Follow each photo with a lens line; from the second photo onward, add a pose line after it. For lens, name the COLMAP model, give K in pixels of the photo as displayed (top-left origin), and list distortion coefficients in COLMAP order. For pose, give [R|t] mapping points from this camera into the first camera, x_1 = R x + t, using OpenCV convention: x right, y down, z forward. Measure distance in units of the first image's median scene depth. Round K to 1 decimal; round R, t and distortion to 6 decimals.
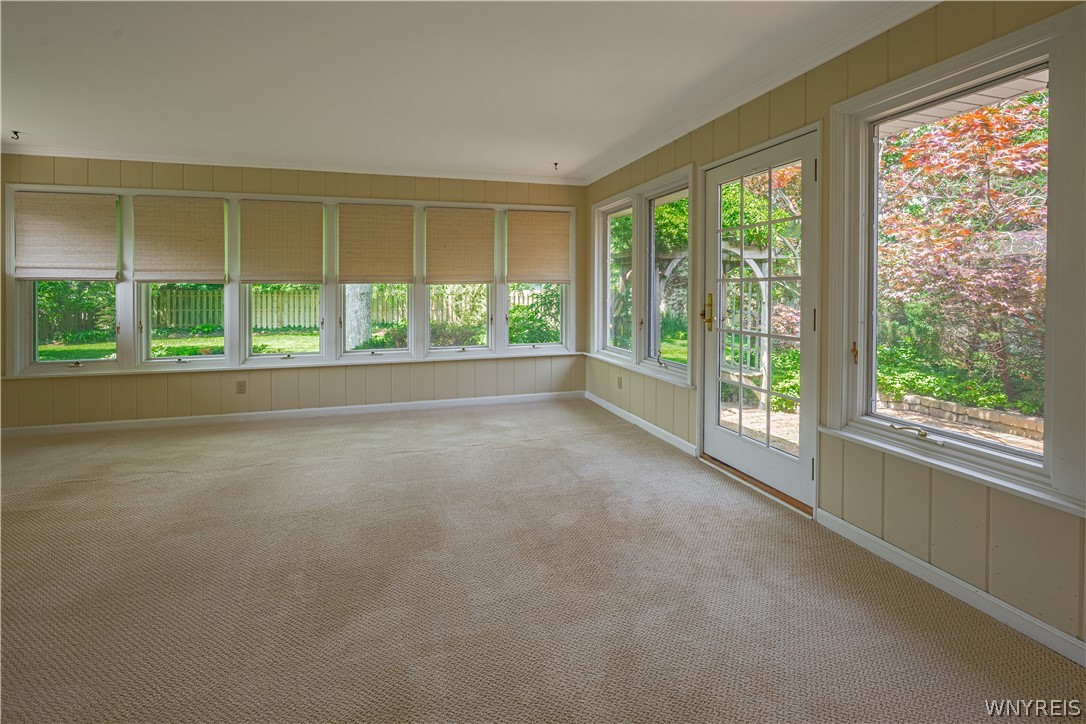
lens RADIAL K [[457.6, 0, 542.3], [0, 457.6, 290.0], [0, 0, 1]] dist [-0.002122, -0.000448]
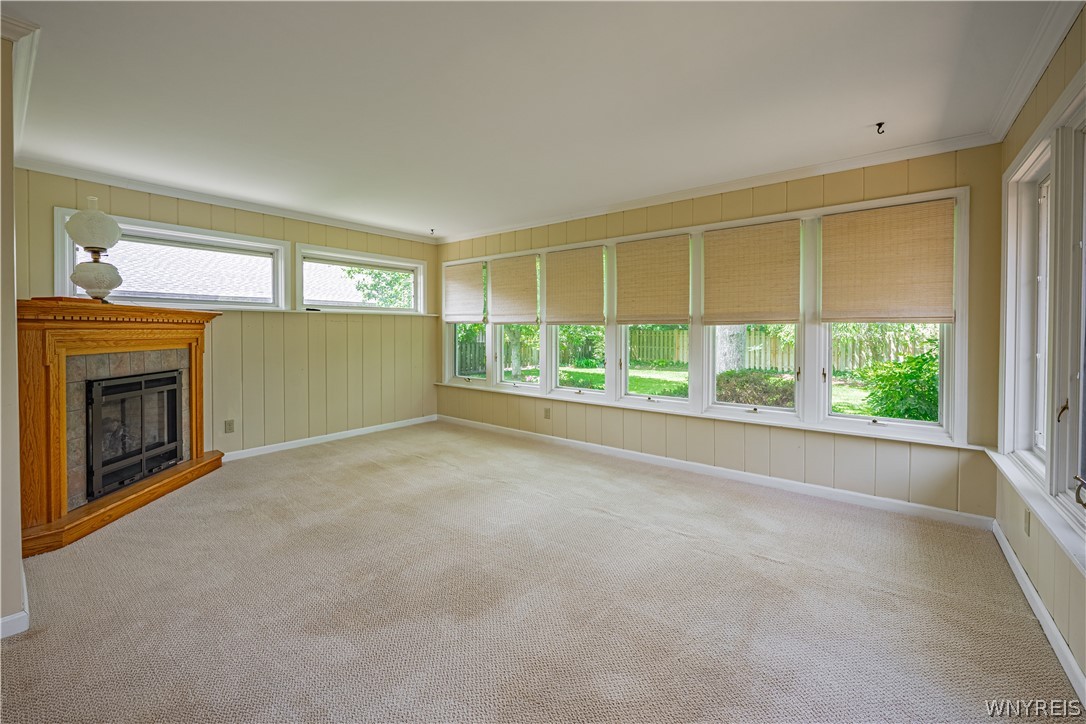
lens RADIAL K [[457.6, 0, 520.0], [0, 457.6, 331.2], [0, 0, 1]] dist [-0.002122, -0.000448]
pose [[0.567343, 0.008071, -0.823442, 0.246597], [-0.008272, 0.999957, 0.004102, -0.001614], [0.823440, 0.004485, 0.567386, 0.256739]]
